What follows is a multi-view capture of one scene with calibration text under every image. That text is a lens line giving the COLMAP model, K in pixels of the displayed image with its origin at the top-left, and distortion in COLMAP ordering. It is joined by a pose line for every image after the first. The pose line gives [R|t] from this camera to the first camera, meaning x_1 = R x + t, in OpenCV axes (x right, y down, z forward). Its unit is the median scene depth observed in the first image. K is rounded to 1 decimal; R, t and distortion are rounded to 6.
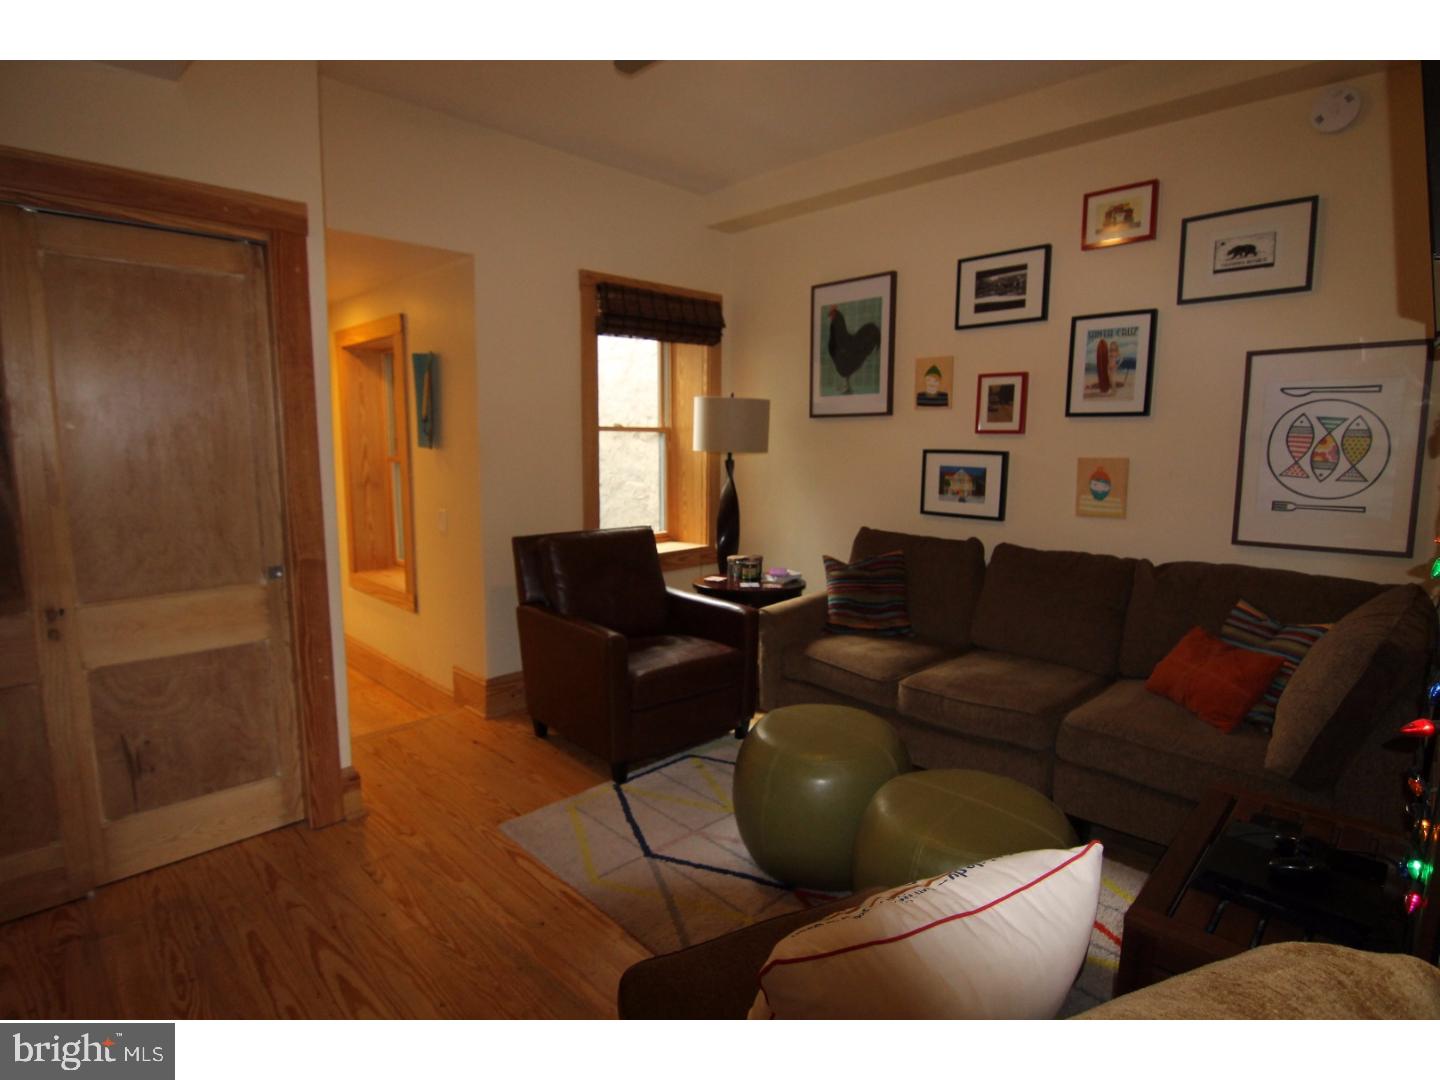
lens RADIAL K [[739.1, 0, 720.9], [0, 739.1, 537.1], [0, 0, 1]] dist [-0.006050, -0.011837]
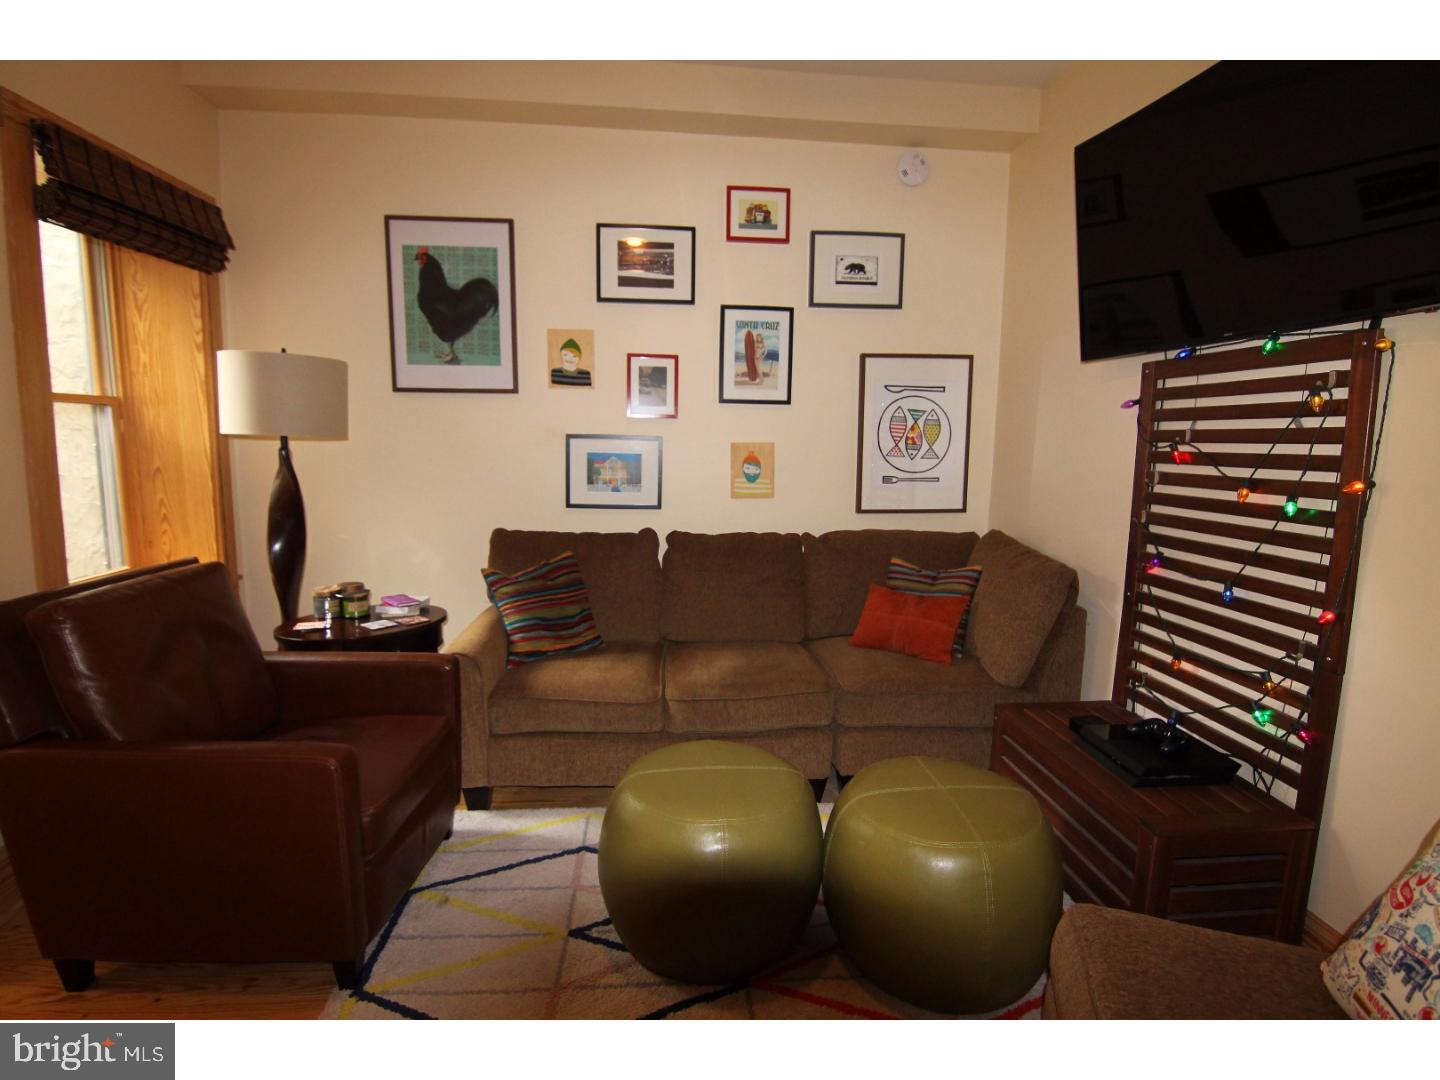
lens RADIAL K [[739.1, 0, 721.1], [0, 739.1, 538.1], [0, 0, 1]] dist [-0.006050, -0.011837]
pose [[0.638298, -0.098117, 0.763511, -0.350382], [0.088696, 0.994612, 0.053664, -0.032557], [-0.764662, 0.033467, 0.643561, 0.362479]]
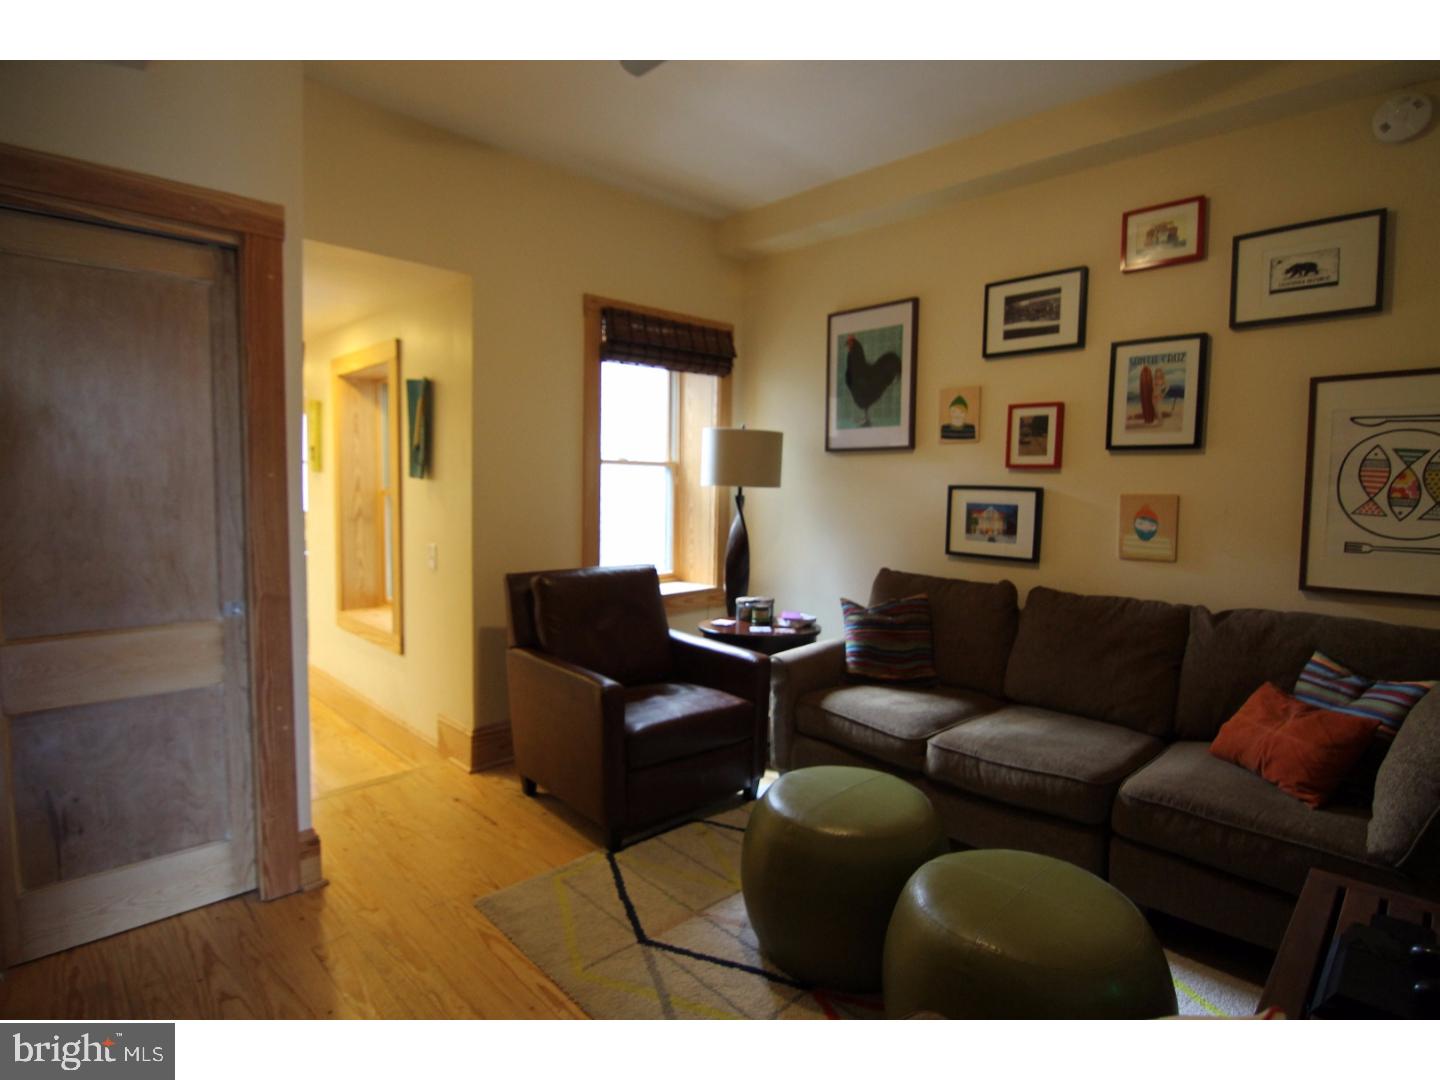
lens RADIAL K [[739.1, 0, 720.7], [0, 739.1, 537.5], [0, 0, 1]] dist [-0.006050, -0.011837]
pose [[0.999870, 0.010961, -0.011809, -0.001290], [-0.011636, 0.998205, -0.058751, 0.005964], [0.011144, 0.058881, 0.998203, 0.087695]]
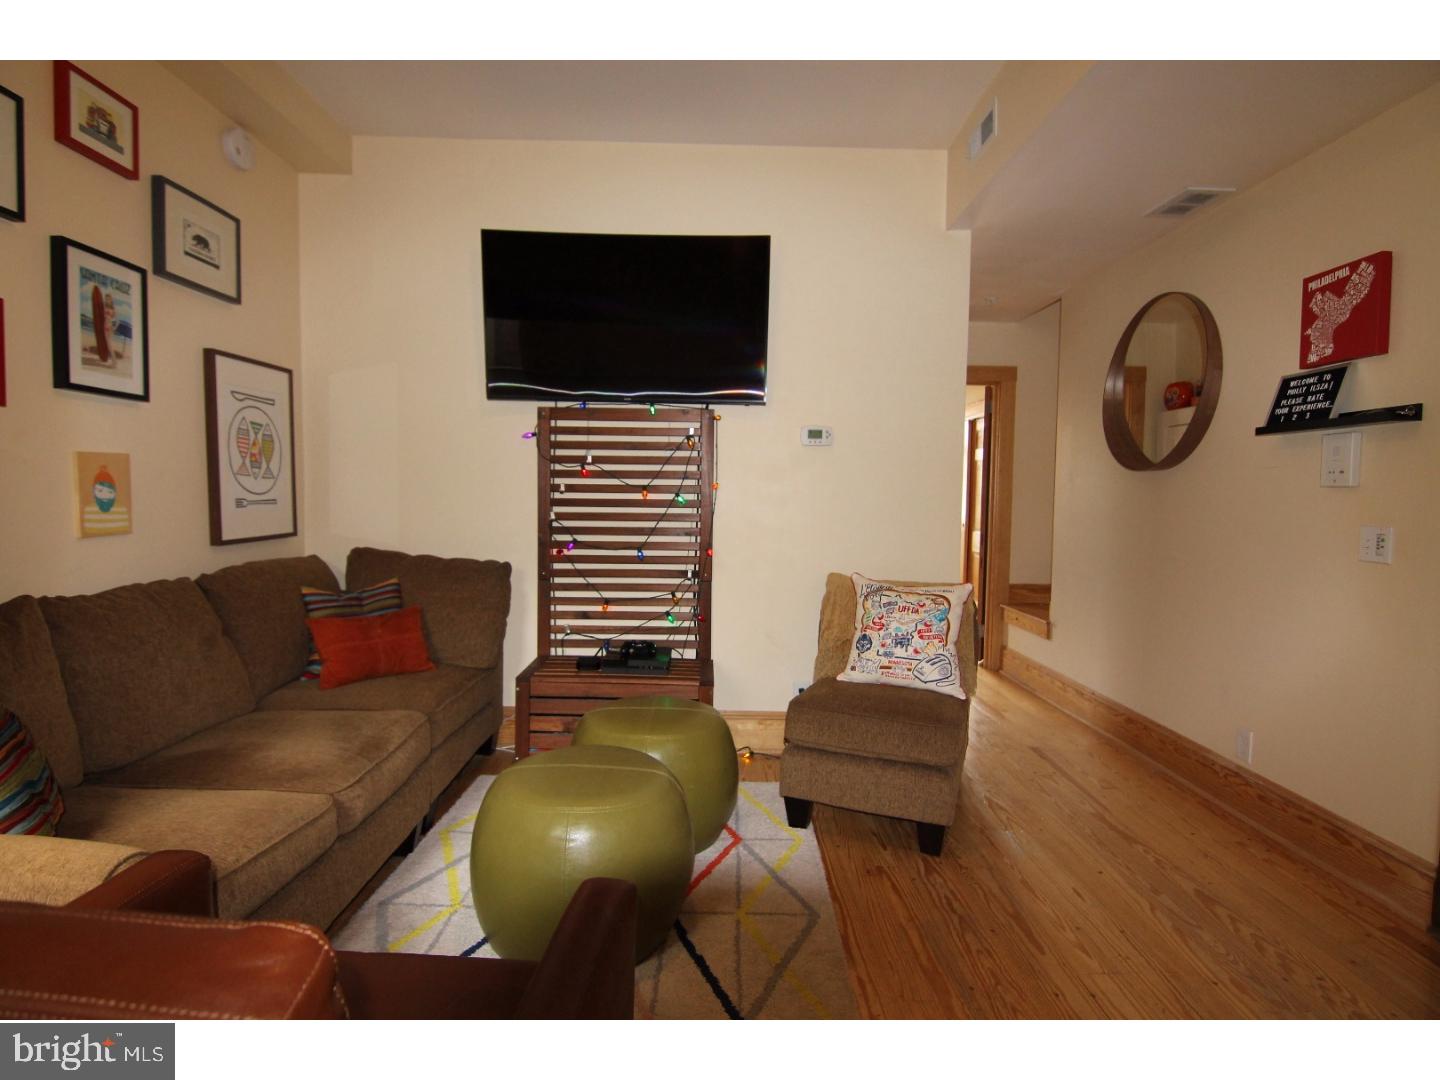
lens RADIAL K [[739.1, 0, 720.9], [0, 739.1, 536.9], [0, 0, 1]] dist [-0.006050, -0.011837]
pose [[-0.713545, -0.056366, 0.698338, -0.420086], [0.073763, 0.985175, 0.154887, -0.095431], [-0.696715, 0.162030, -0.698809, 1.123239]]
